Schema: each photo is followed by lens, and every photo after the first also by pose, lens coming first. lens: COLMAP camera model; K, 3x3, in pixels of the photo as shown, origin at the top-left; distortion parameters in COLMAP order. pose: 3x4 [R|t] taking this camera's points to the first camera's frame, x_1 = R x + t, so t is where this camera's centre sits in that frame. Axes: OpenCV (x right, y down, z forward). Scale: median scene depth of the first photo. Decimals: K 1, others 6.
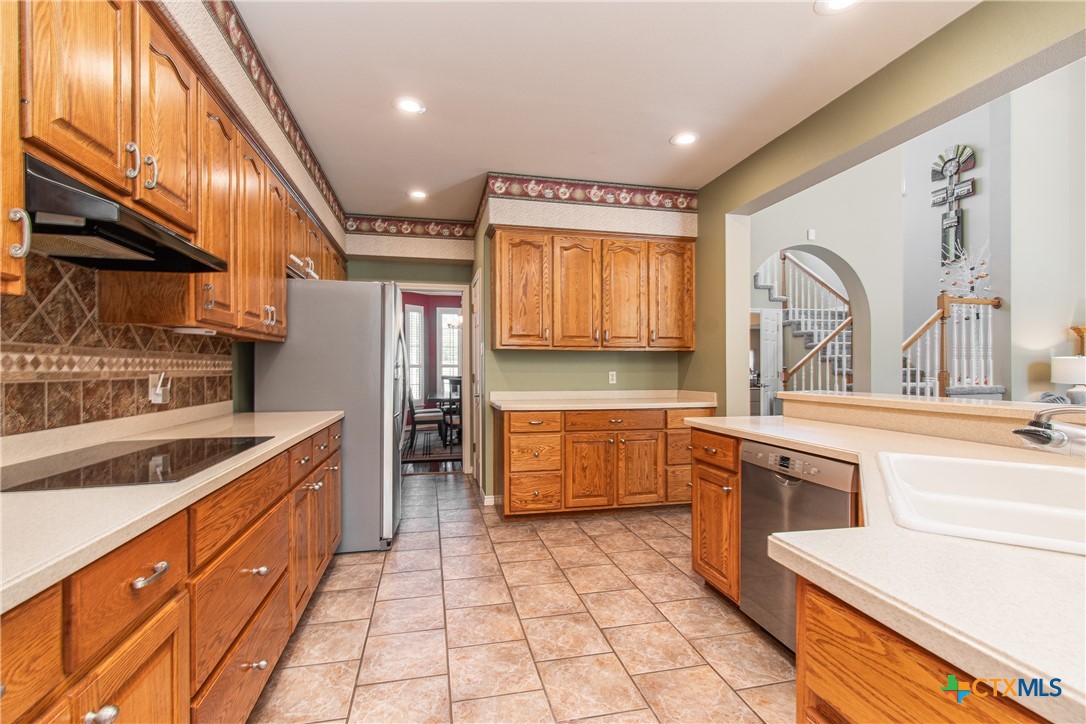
lens RADIAL K [[481.8, 0, 541.0], [0, 481.8, 365.9], [0, 0, 1]] dist [-0.000240, -0.000059]
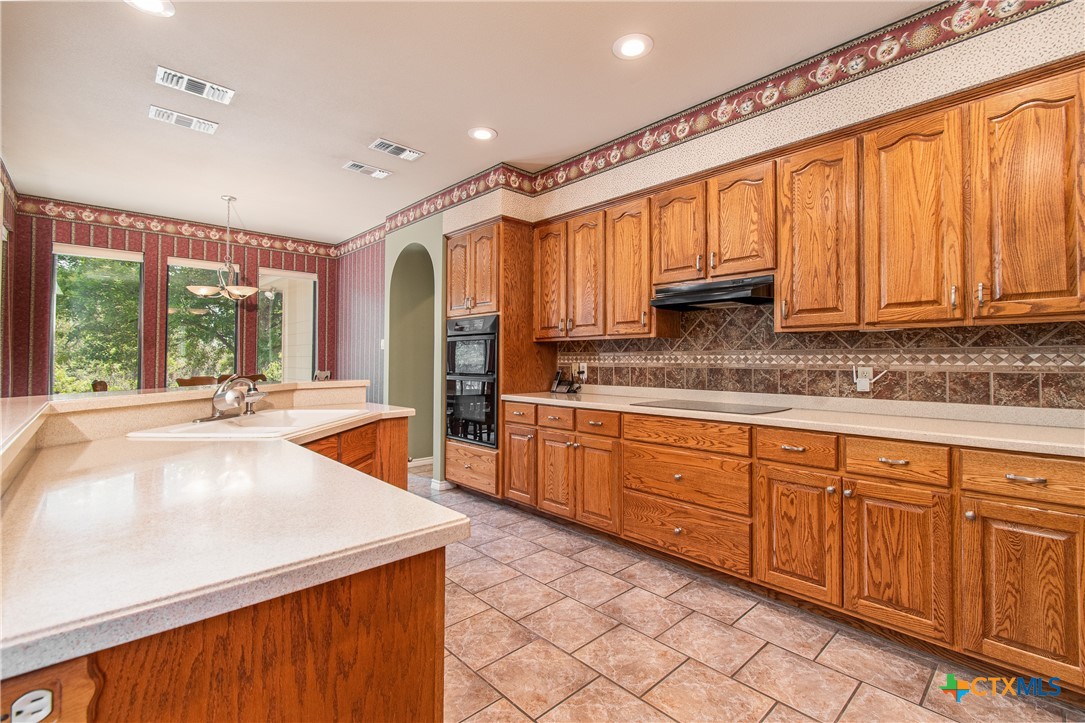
lens RADIAL K [[481.4, 0, 542.3], [0, 481.4, 358.3], [0, 0, 1]] dist [-0.000240, -0.000059]
pose [[-0.866456, -0.009426, -0.499164, 0.623177], [-0.003759, 0.999917, -0.012356, 0.015271], [0.499239, -0.008829, -0.866419, 1.961308]]
